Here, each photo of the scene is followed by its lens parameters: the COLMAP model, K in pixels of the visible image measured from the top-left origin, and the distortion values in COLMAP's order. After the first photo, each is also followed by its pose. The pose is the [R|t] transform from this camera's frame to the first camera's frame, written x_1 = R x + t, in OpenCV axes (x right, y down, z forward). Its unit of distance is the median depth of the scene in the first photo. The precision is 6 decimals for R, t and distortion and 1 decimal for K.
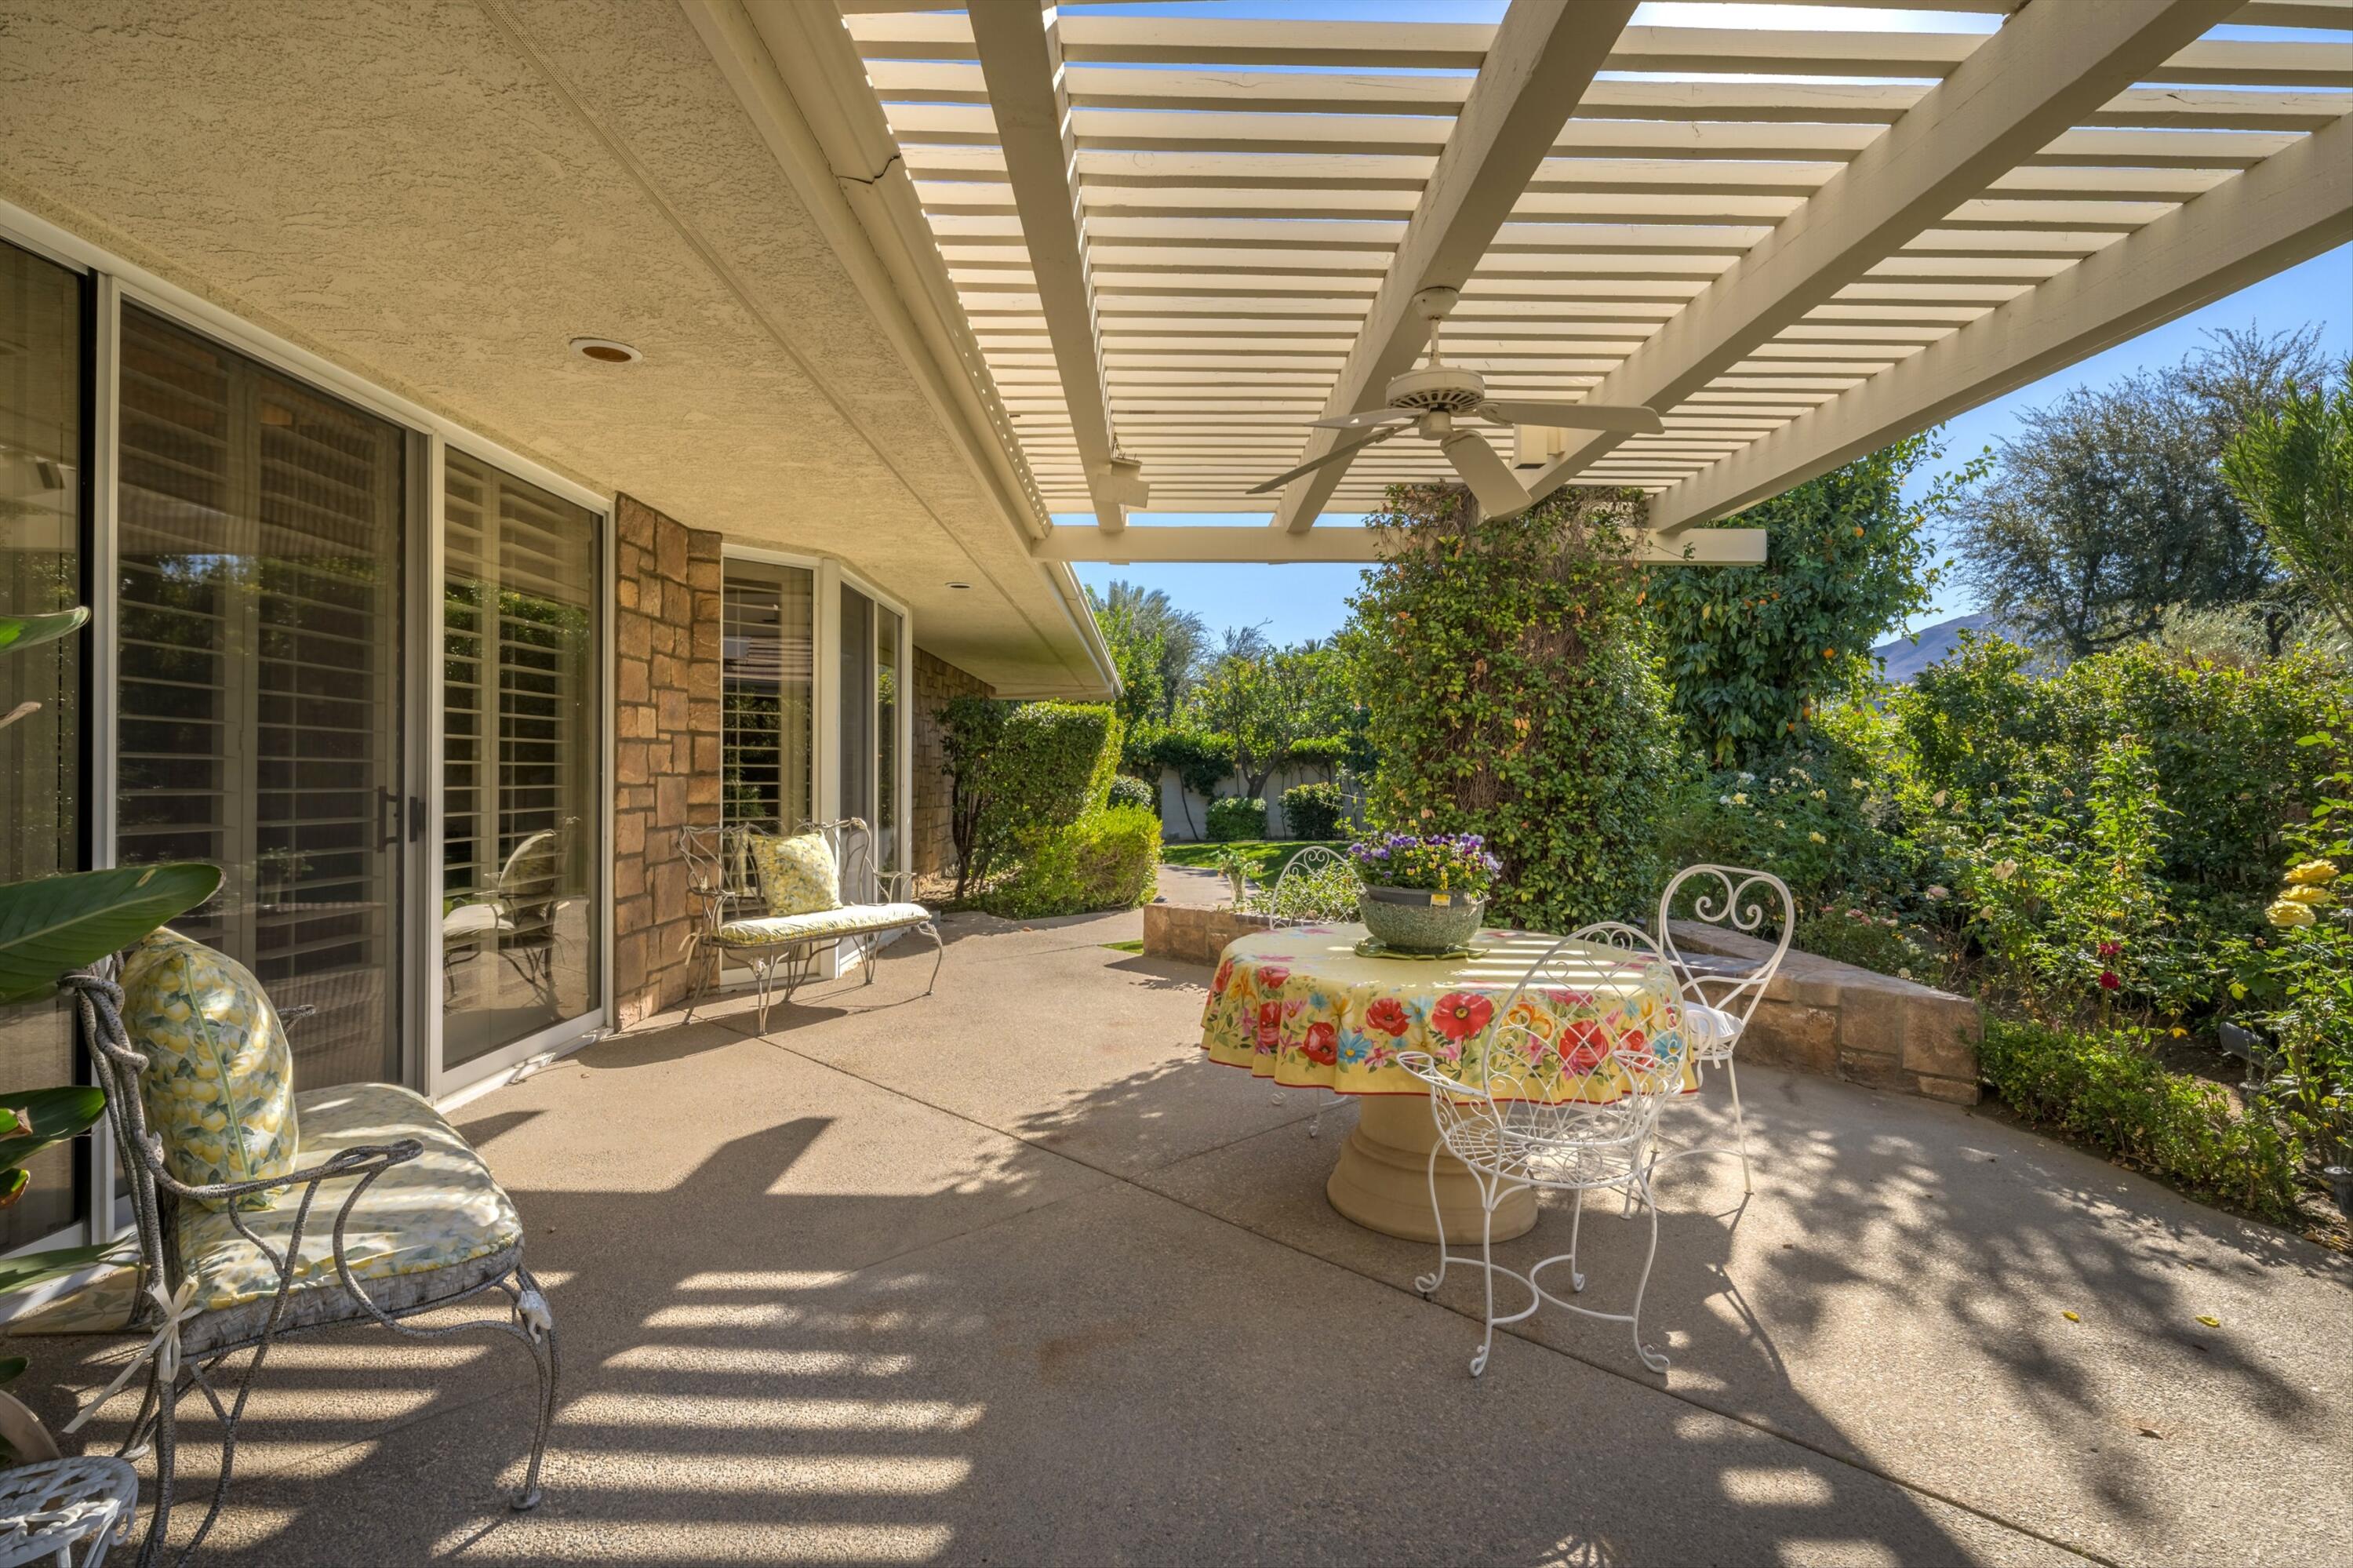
lens RADIAL K [[1542.7, 0, 1145.6], [0, 1542.7, 775.2], [0, 0, 1]] dist [0.010509, 0.000840]
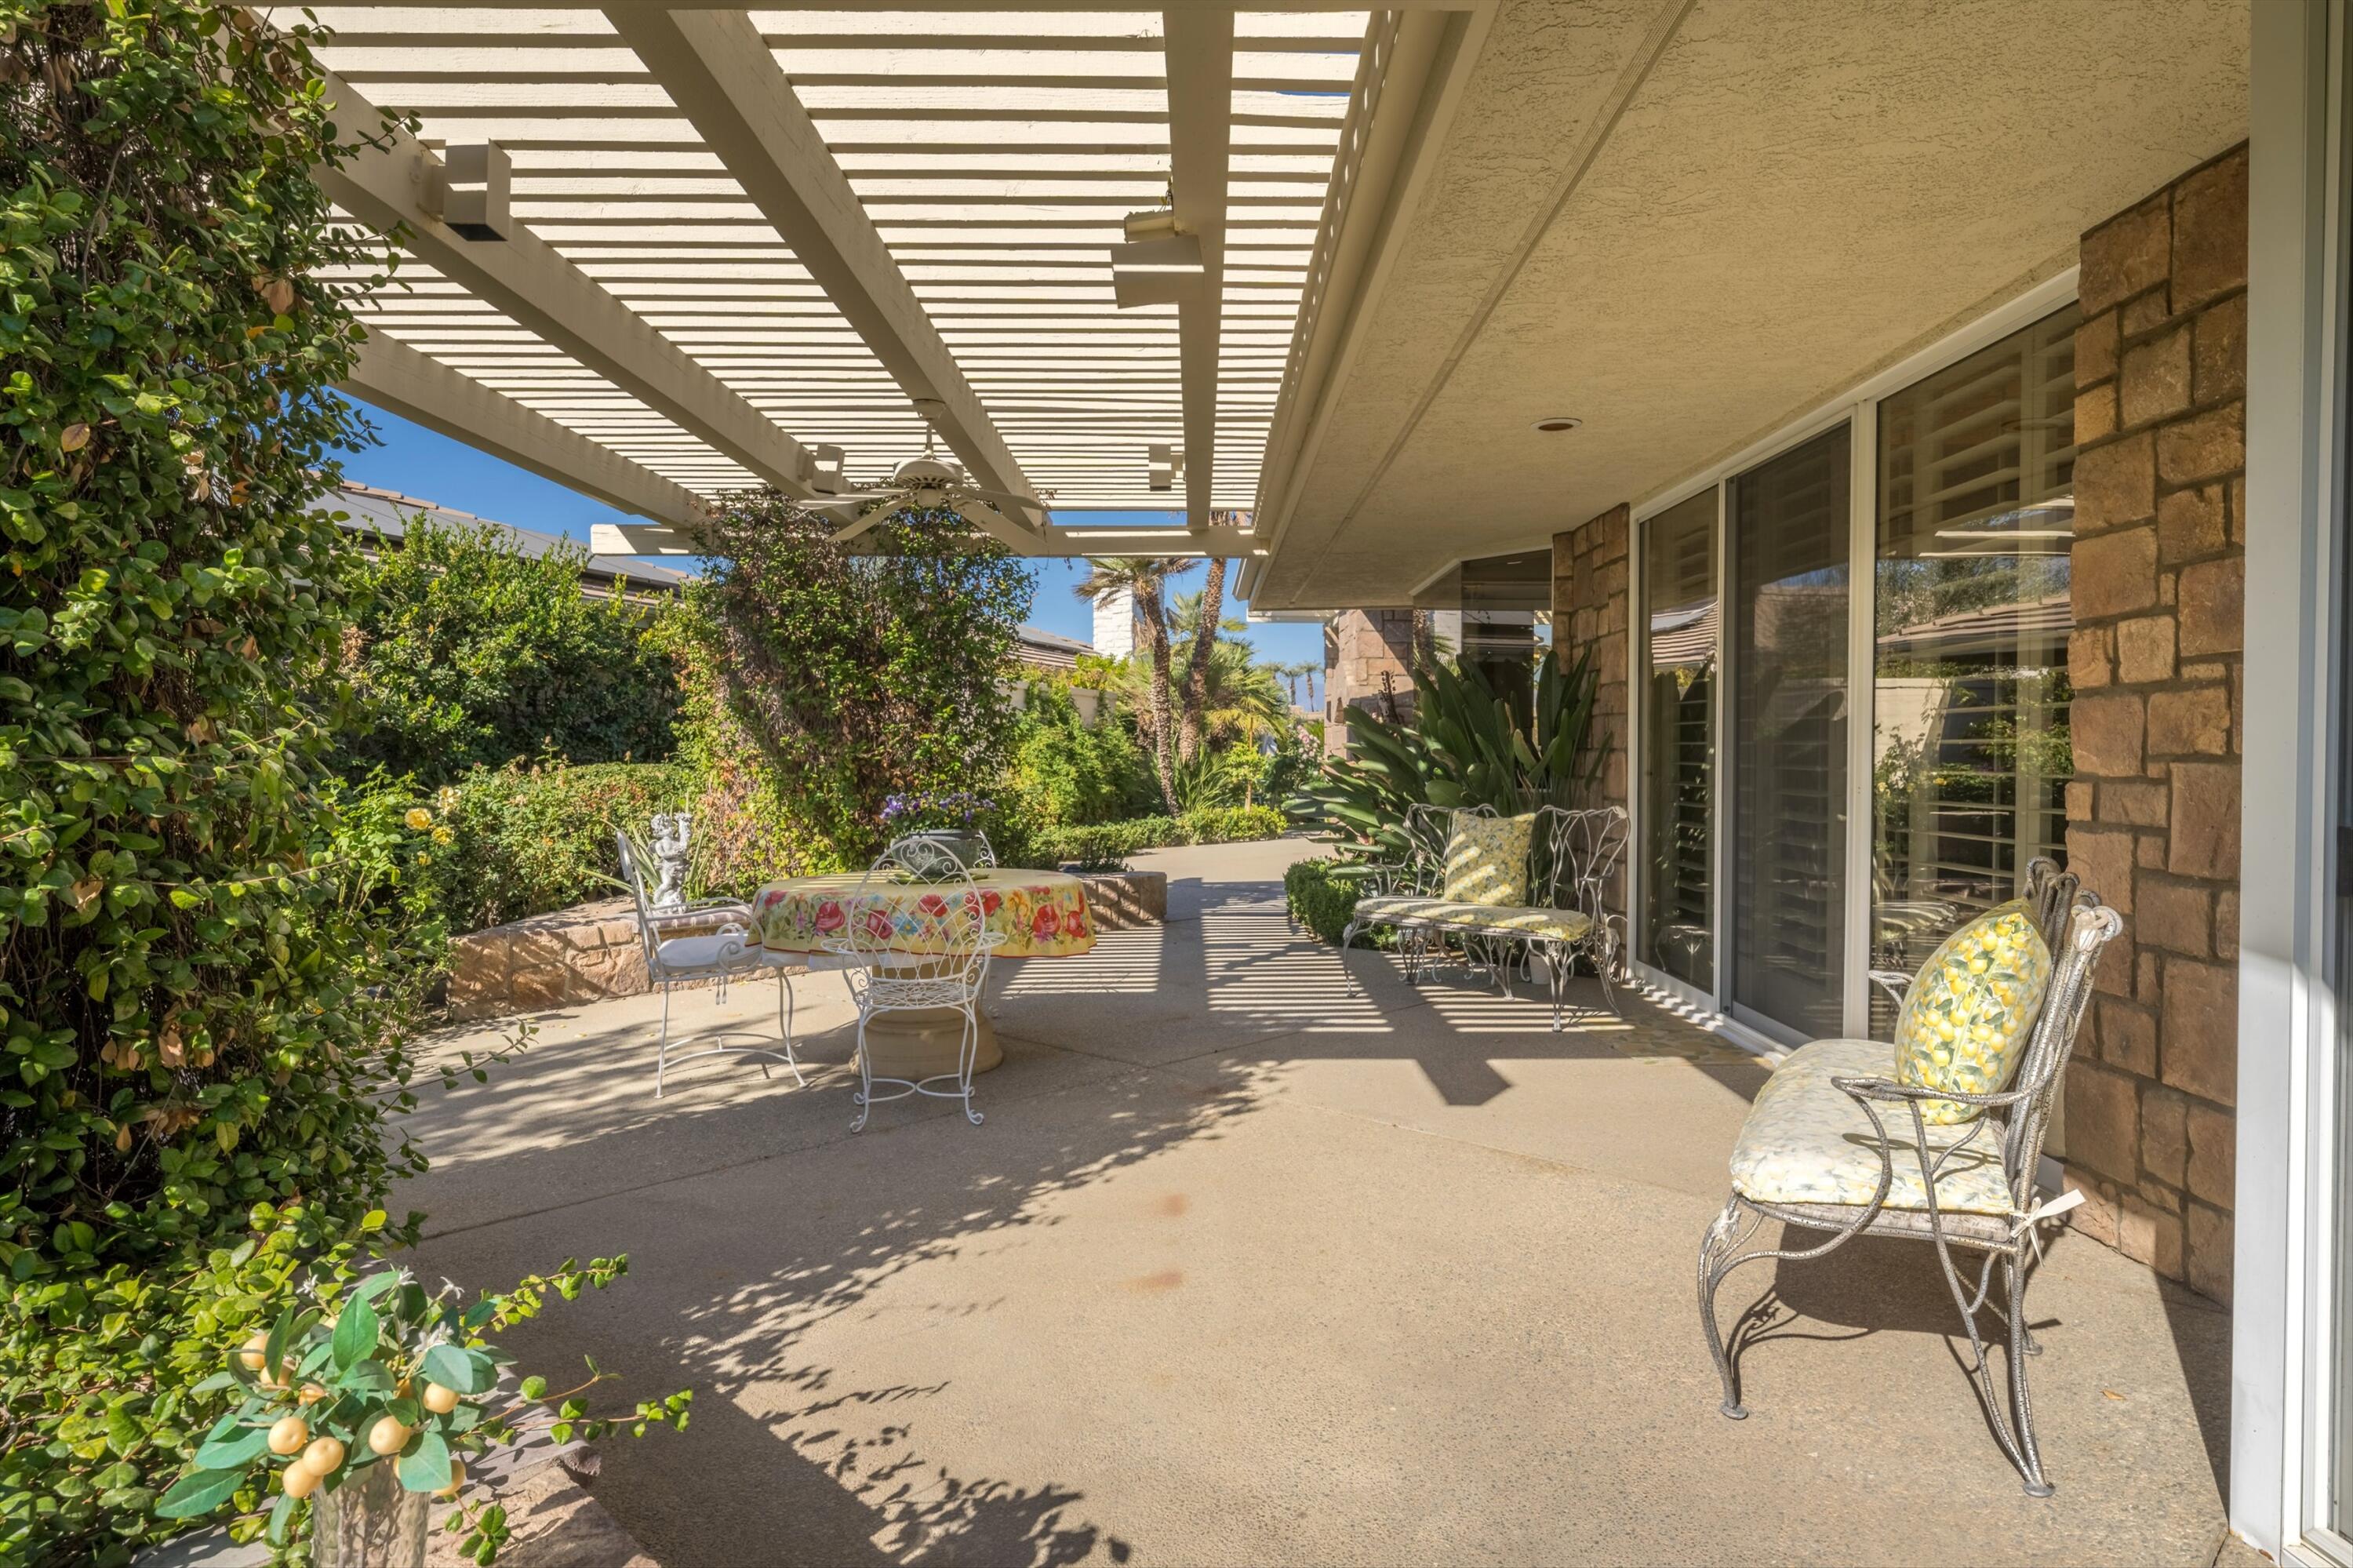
lens RADIAL K [[1542.7, 0, 1145.6], [0, 1542.7, 775.2], [0, 0, 1]] dist [0.010509, 0.000840]
pose [[-0.999799, -0.002845, 0.019841, -0.028976], [-0.002502, 0.999847, 0.017299, -0.003163], [-0.019887, 0.017246, -0.999653, 1.972211]]
